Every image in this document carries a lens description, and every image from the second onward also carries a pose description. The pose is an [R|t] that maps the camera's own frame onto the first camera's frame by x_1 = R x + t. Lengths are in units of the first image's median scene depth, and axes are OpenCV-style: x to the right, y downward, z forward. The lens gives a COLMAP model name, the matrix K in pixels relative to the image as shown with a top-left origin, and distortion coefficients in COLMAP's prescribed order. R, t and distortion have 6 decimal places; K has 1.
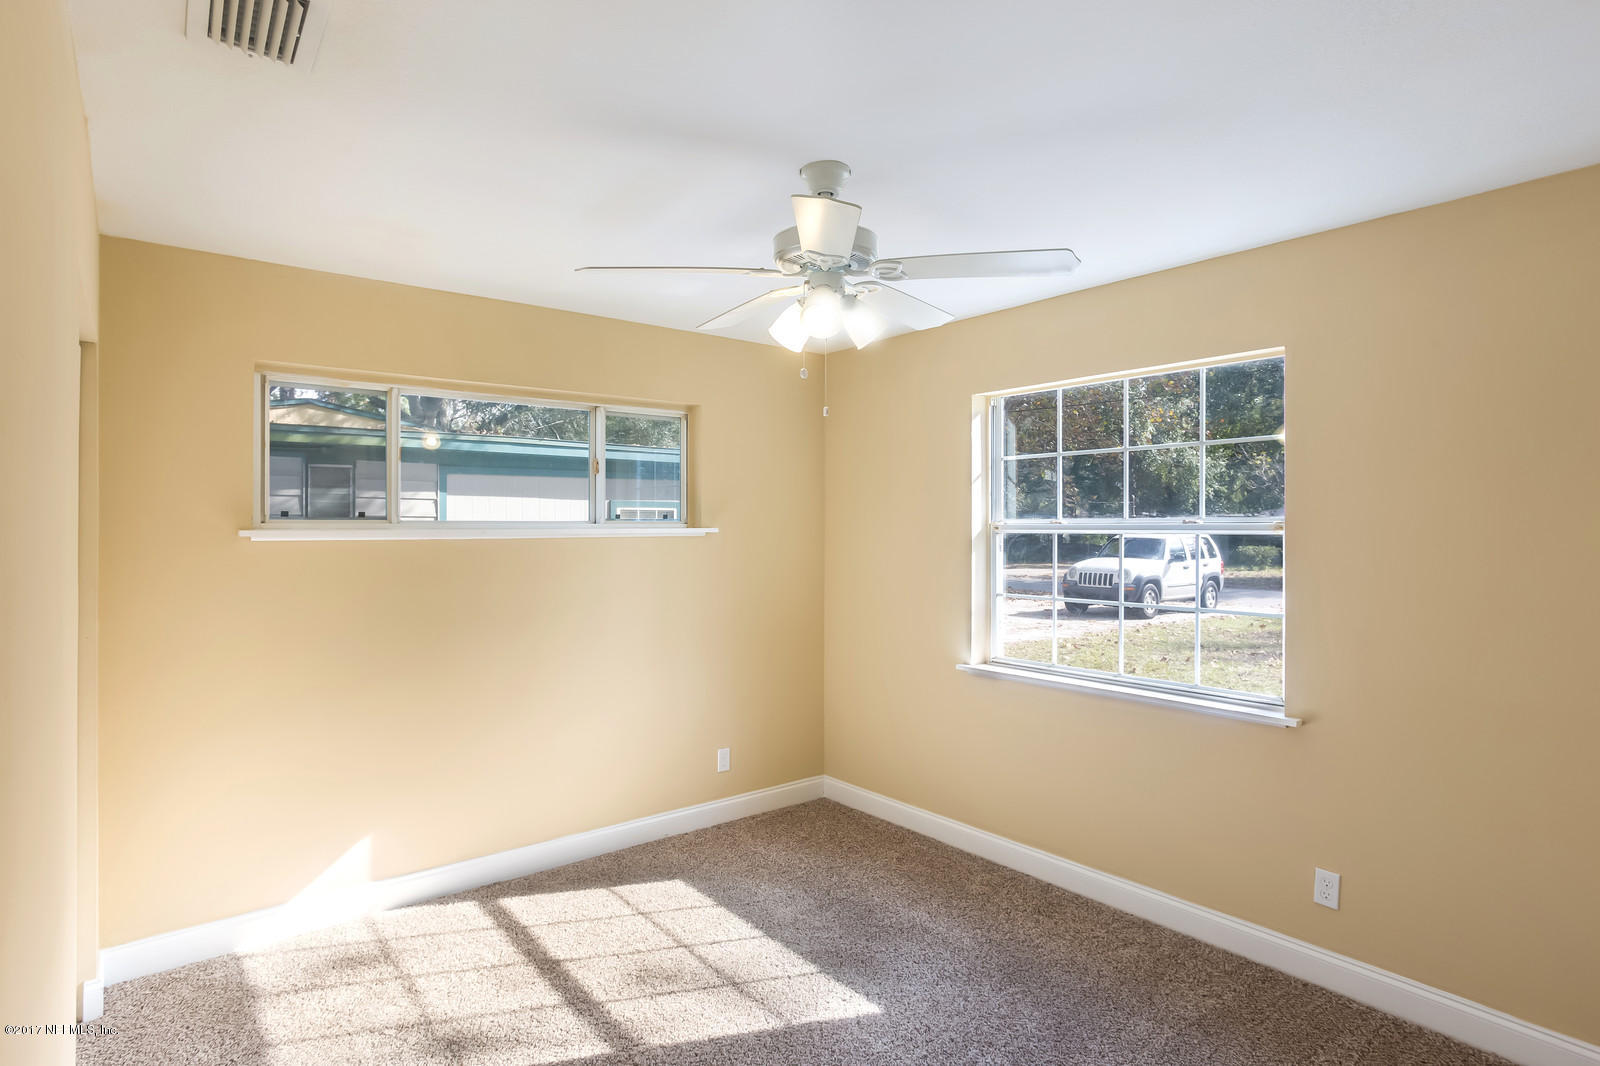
lens RADIAL K [[837.1, 0, 801.9], [0, 837.1, 526.1], [0, 0, 1]] dist [-0.039958, 0.023731]
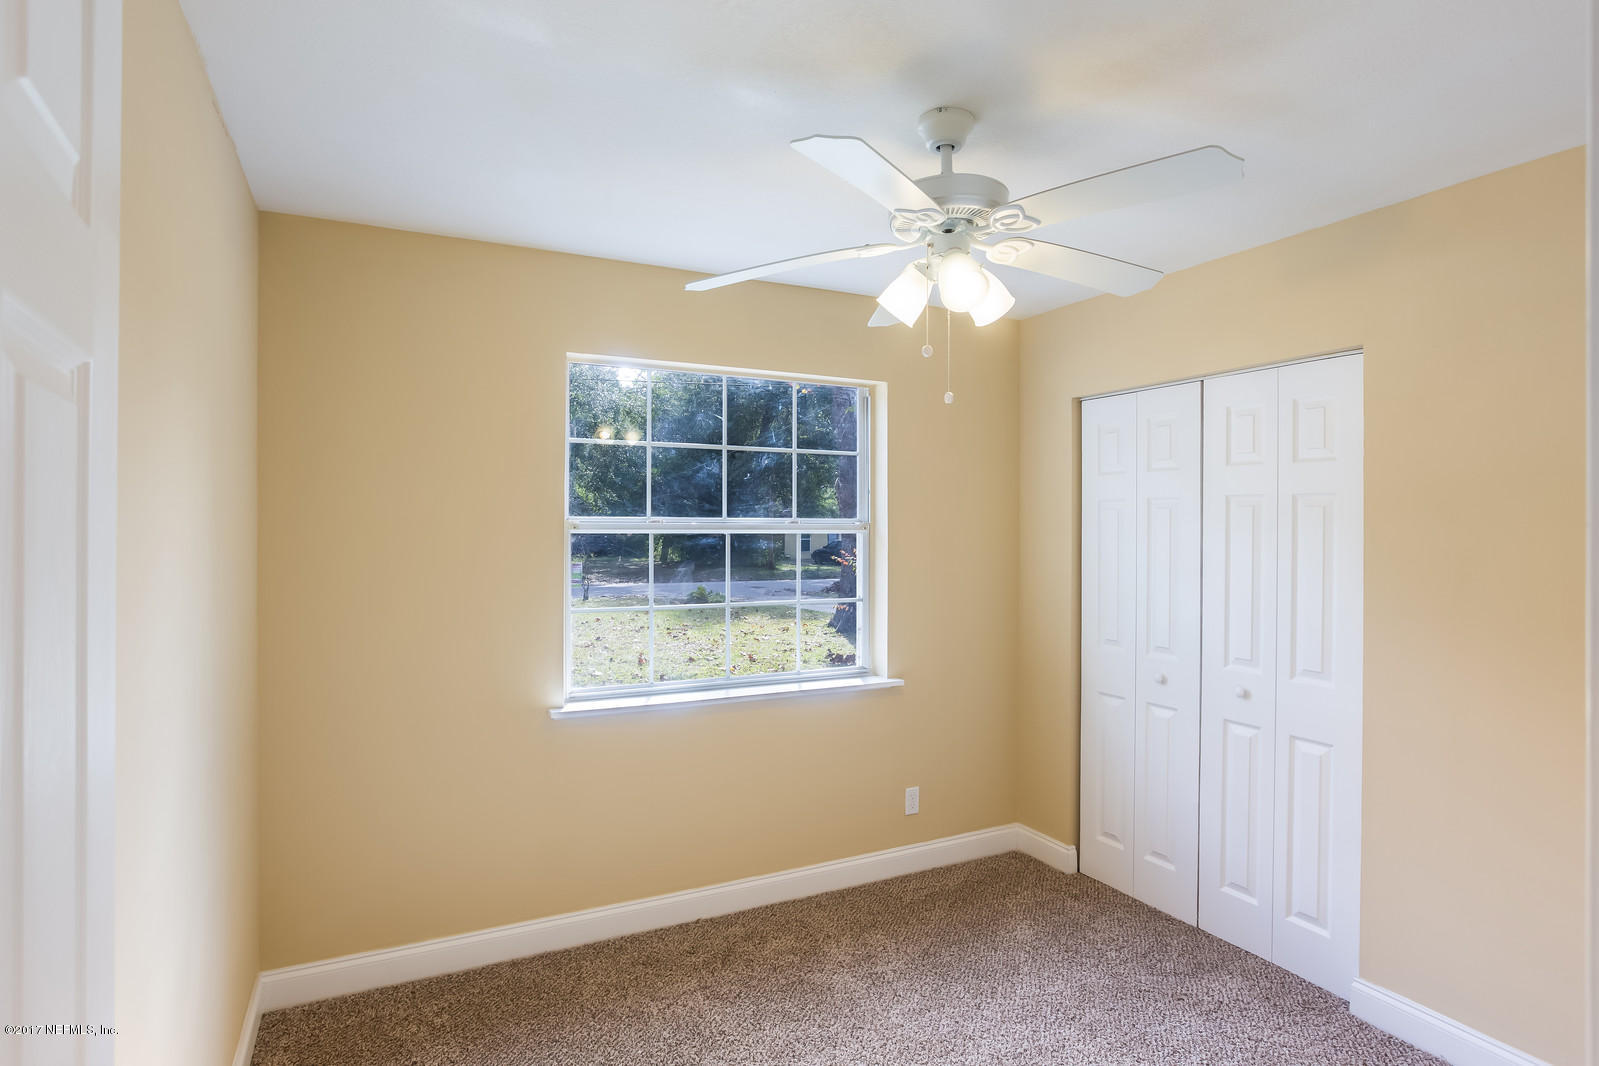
lens RADIAL K [[836.6, 0, 798.4], [0, 836.6, 538.9], [0, 0, 1]] dist [-0.039958, 0.023731]
pose [[0.203689, -0.007834, 0.979004, -0.573279], [-0.007544, 0.999926, 0.009571, 0.005278], [-0.979007, -0.009335, 0.203614, 0.728337]]
